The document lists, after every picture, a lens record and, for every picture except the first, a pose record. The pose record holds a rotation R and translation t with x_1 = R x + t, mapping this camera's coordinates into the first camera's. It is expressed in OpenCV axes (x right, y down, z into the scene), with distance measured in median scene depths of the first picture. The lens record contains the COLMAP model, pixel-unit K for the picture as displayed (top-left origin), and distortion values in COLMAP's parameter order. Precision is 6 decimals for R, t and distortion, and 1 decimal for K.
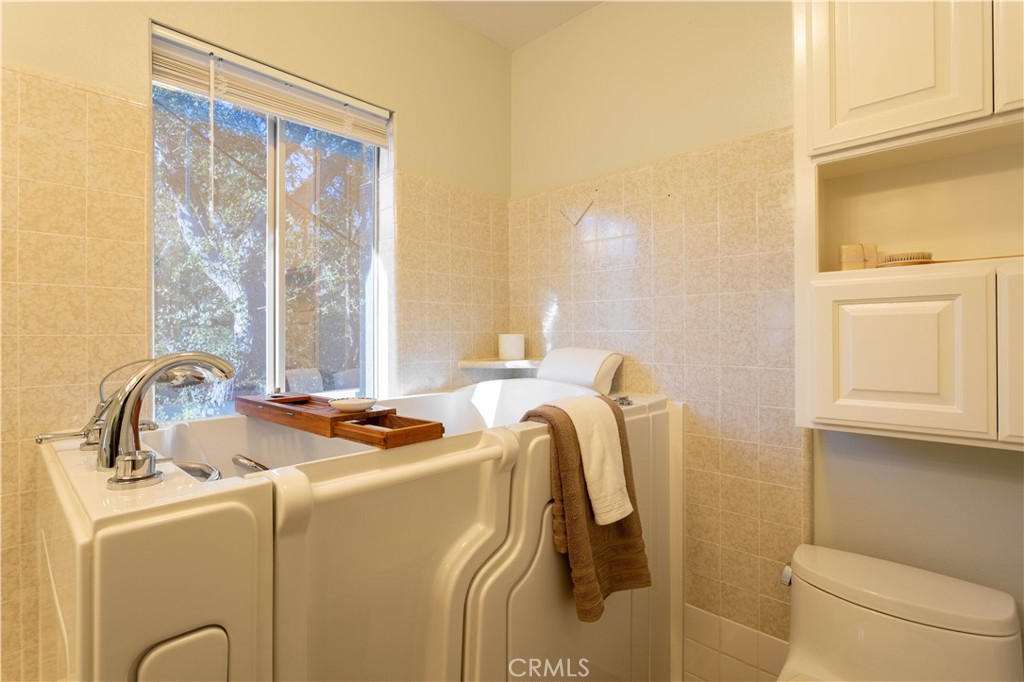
lens RADIAL K [[490.1, 0, 511.5], [0, 490.1, 333.7], [0, 0, 1]] dist [-0.003442, 0.000018]
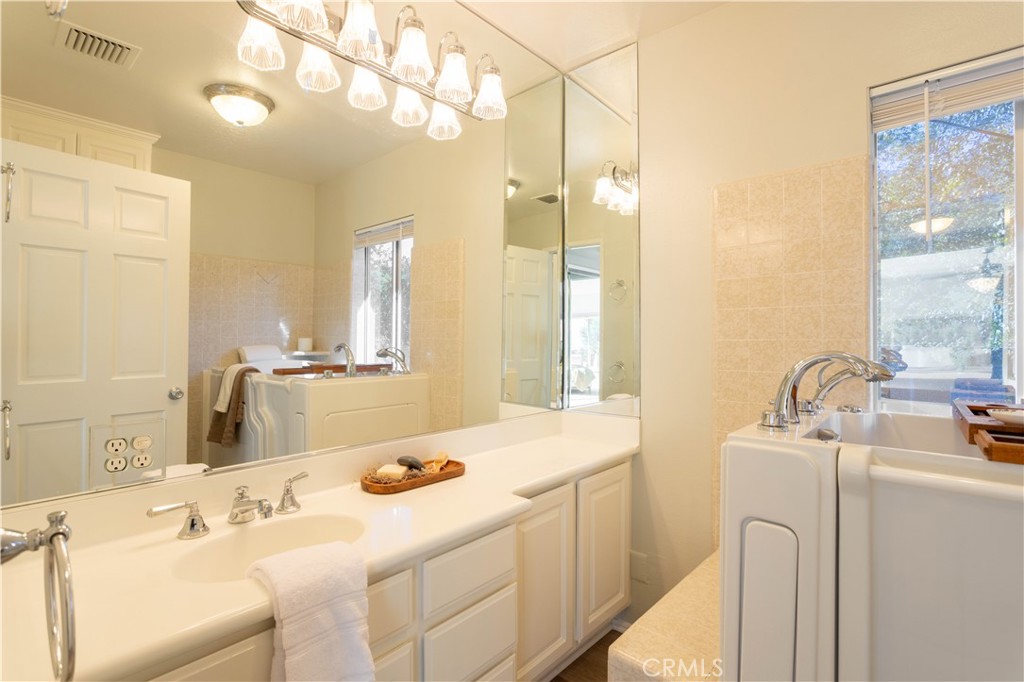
lens RADIAL K [[490.1, 0, 510.4], [0, 490.1, 340.7], [0, 0, 1]] dist [-0.003442, 0.000018]
pose [[0.034284, 0.002962, -0.999408, 0.515679], [0.001076, 0.999995, 0.003000, 0.000766], [0.999412, -0.001178, 0.034281, 0.042731]]
